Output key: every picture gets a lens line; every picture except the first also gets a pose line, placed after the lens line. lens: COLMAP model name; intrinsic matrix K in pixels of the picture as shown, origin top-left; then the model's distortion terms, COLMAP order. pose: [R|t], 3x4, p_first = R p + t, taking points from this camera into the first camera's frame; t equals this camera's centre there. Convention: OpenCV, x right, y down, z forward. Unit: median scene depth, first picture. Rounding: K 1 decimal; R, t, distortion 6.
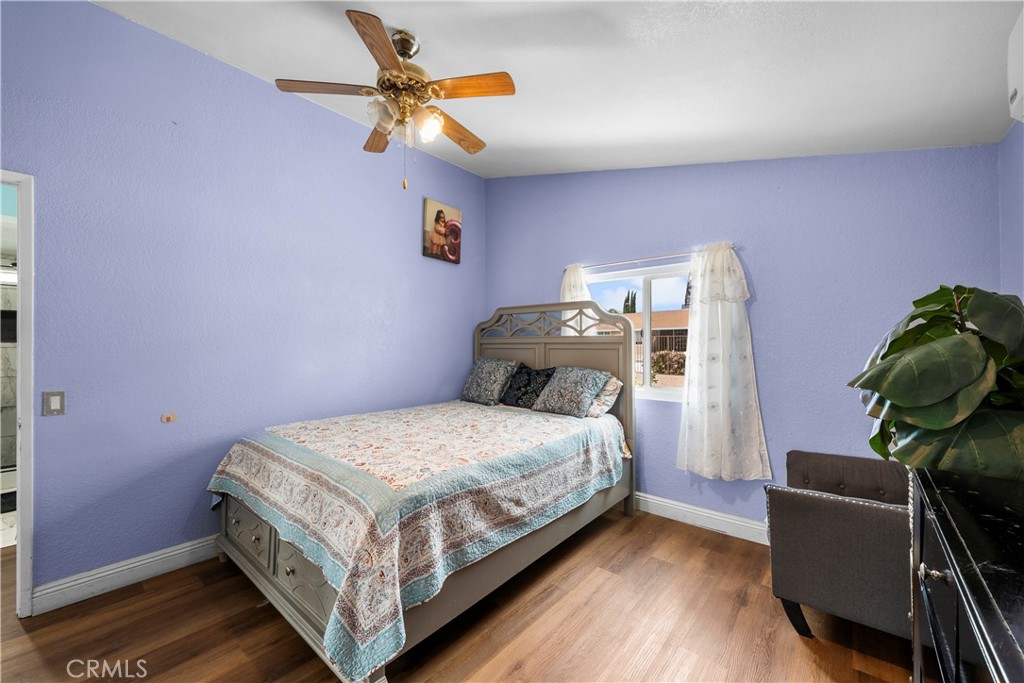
lens RADIAL K [[403.2, 0, 514.7], [0, 403.2, 341.3], [0, 0, 1]] dist [0.000154, 0.000003]
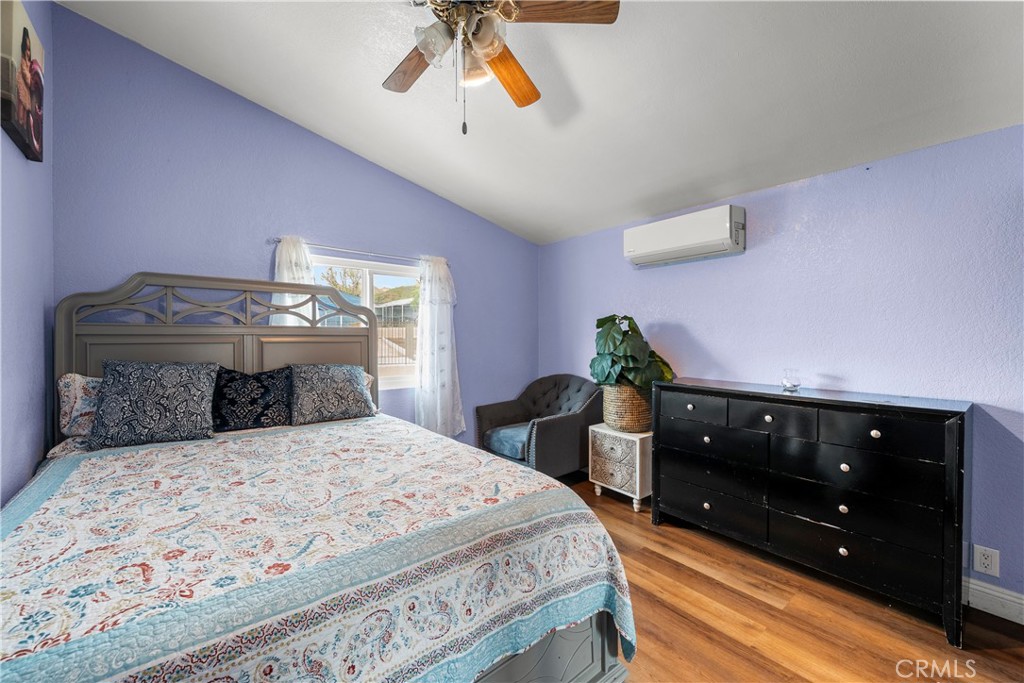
lens RADIAL K [[401.7, 0, 515.6], [0, 401.7, 340.6], [0, 0, 1]] dist [-0.001632, -0.000094]
pose [[0.166528, -0.006666, 0.986014, -0.604767], [-0.008631, 0.999929, 0.008218, 0.004726], [-0.985999, -0.009879, 0.166459, 0.464484]]
